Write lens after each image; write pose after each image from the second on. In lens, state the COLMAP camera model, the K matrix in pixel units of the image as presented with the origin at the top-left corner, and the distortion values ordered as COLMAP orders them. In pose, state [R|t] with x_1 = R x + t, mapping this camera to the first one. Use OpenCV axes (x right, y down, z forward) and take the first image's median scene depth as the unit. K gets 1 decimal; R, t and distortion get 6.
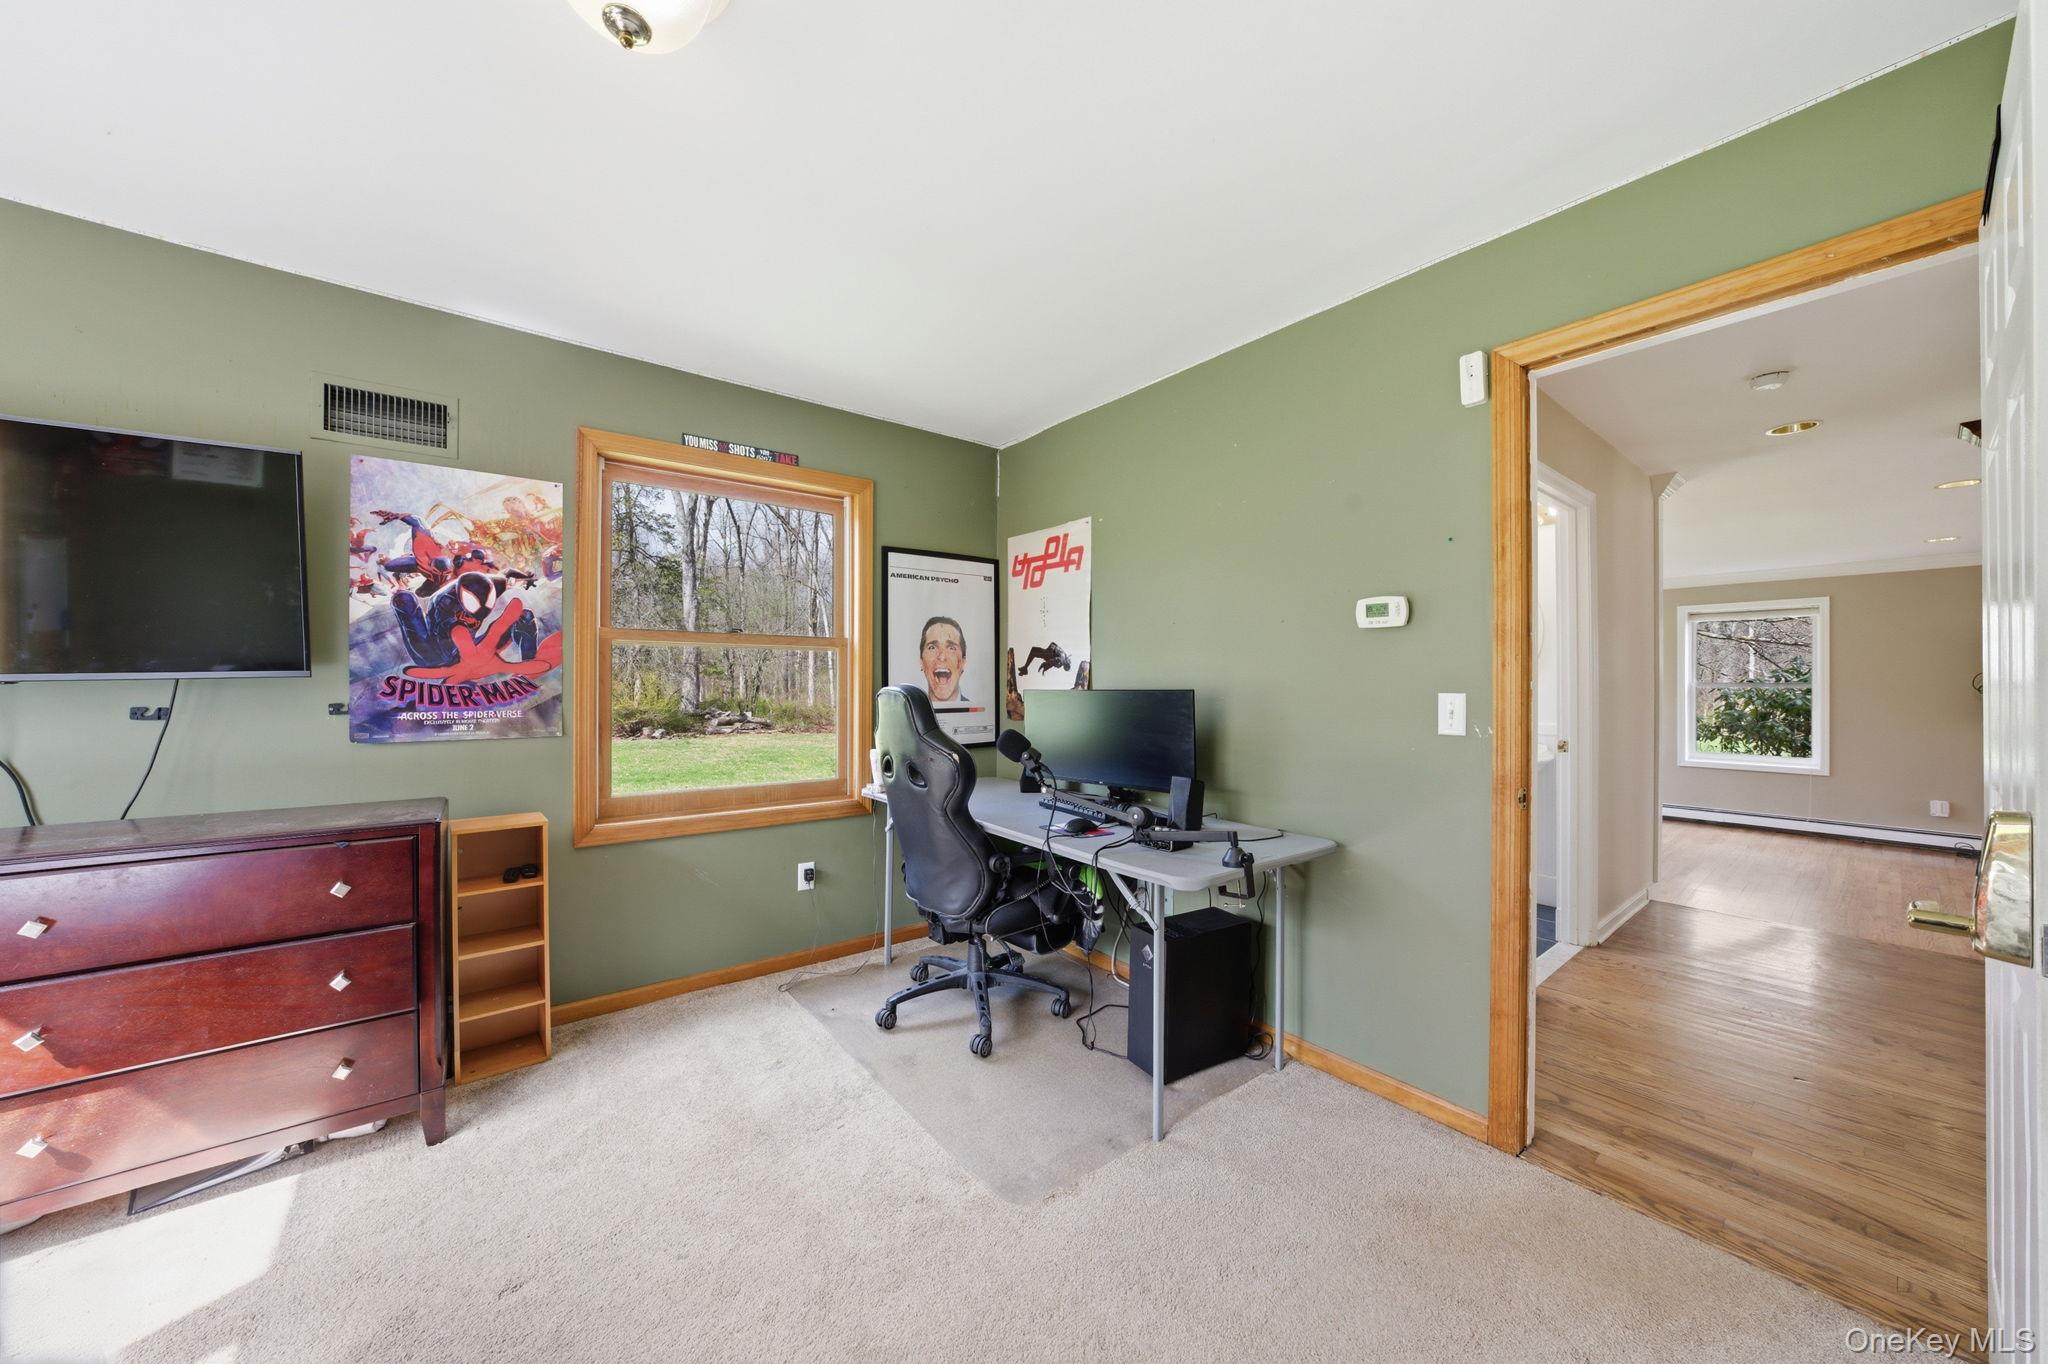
lens RADIAL K [[708.7, 0, 1022.8], [0, 708.7, 687.6], [0, 0, 1]] dist [-0.010970, 0.001052]
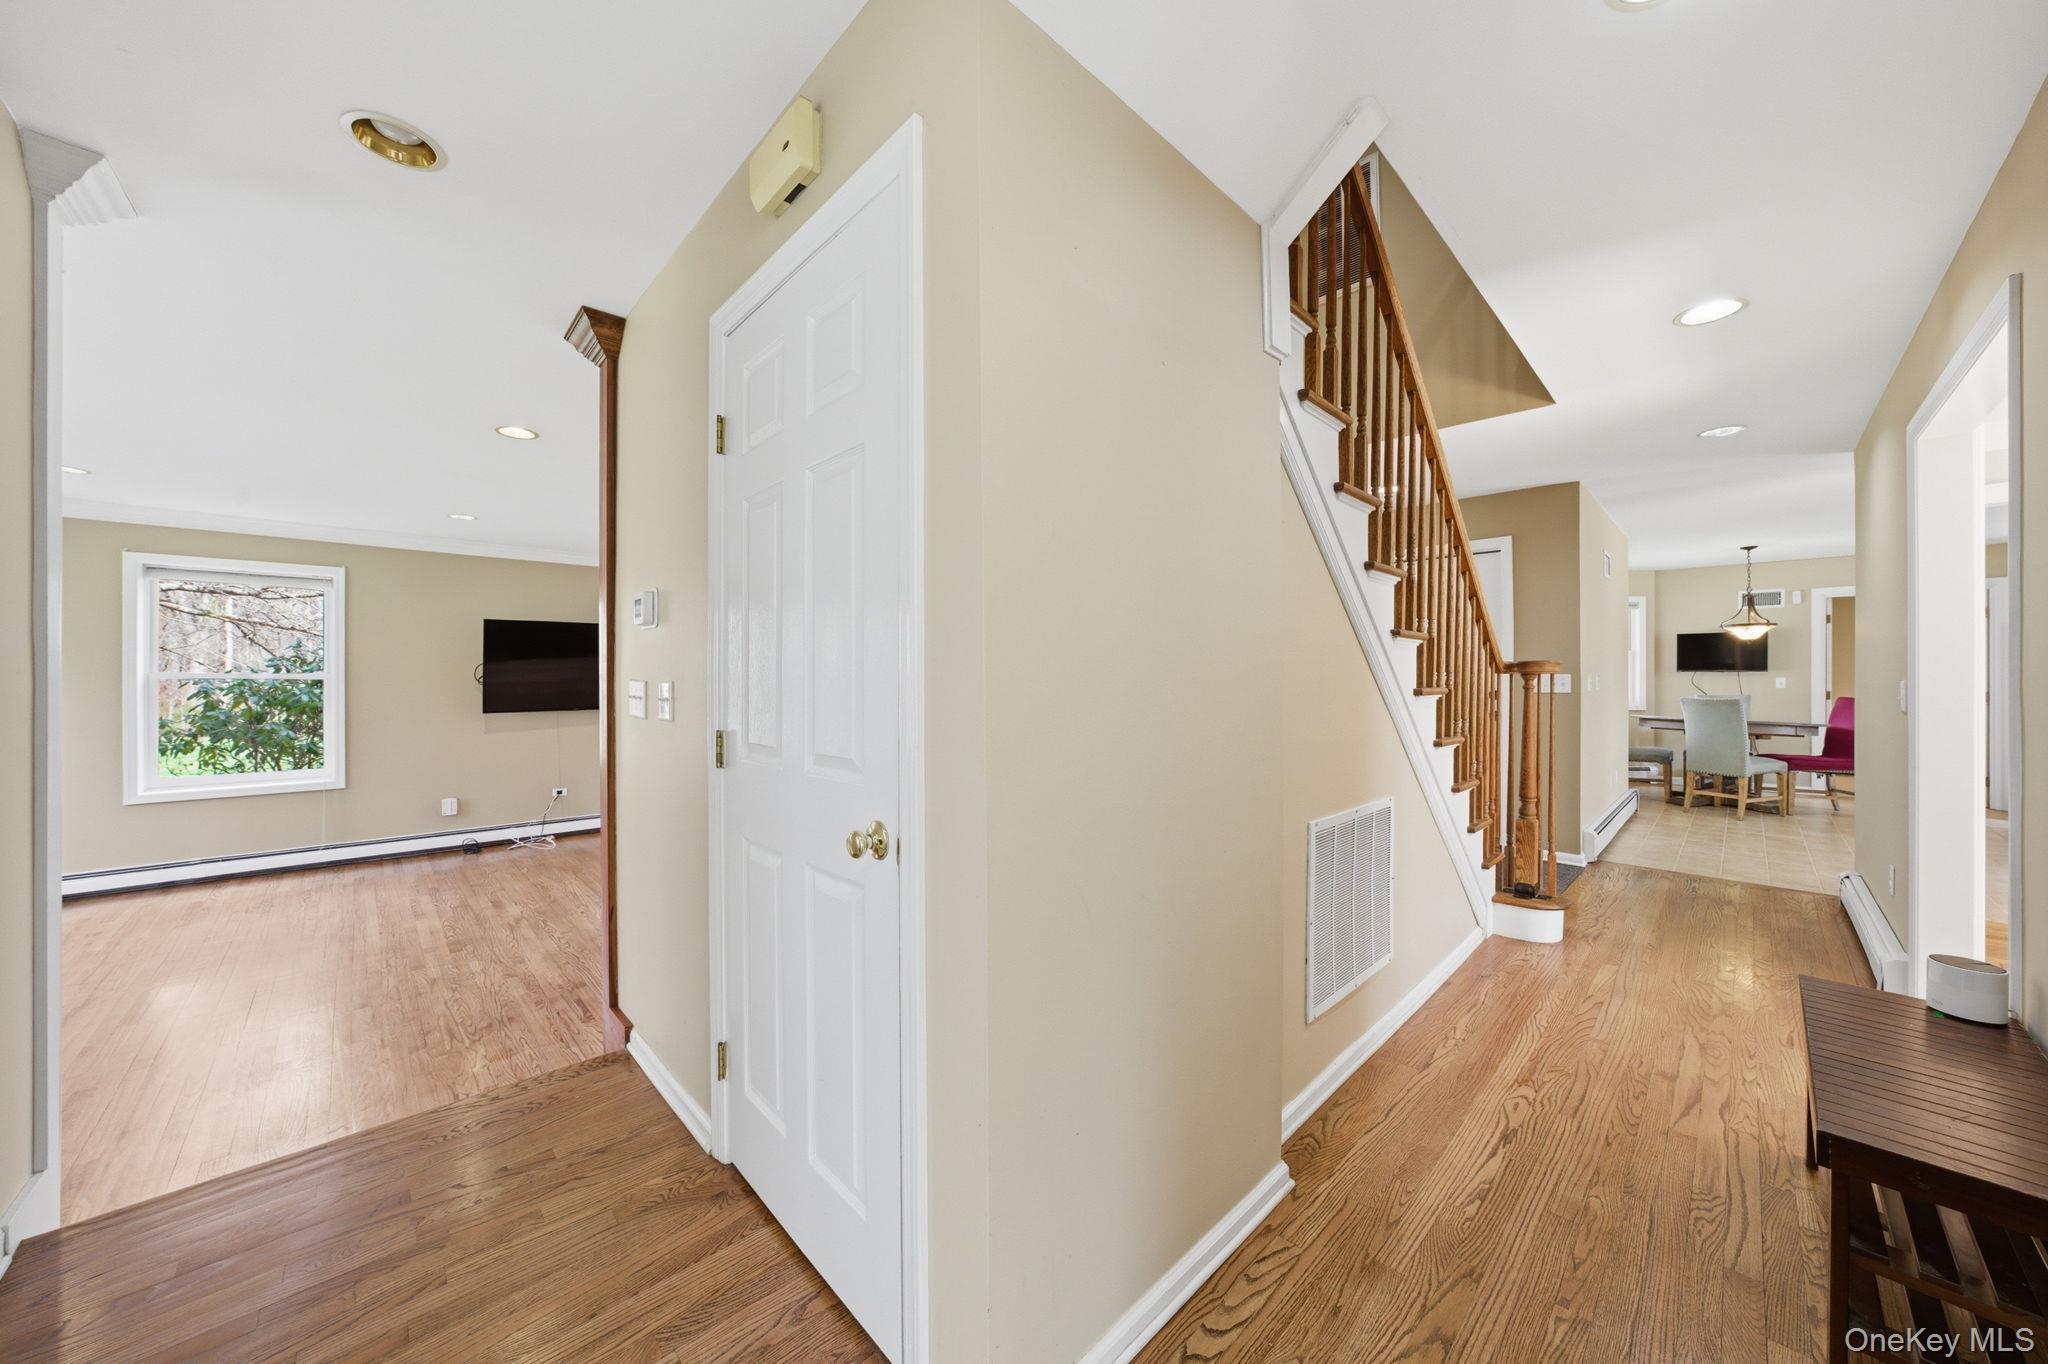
lens RADIAL K [[708.7, 0, 1023.7], [0, 708.7, 682.0], [0, 0, 1]] dist [-0.010970, 0.001052]
pose [[-0.084202, -0.007565, 0.996420, 0.227848], [0.001057, 0.999970, 0.007681, -0.002643], [-0.996448, 0.001700, -0.084191, 0.235621]]
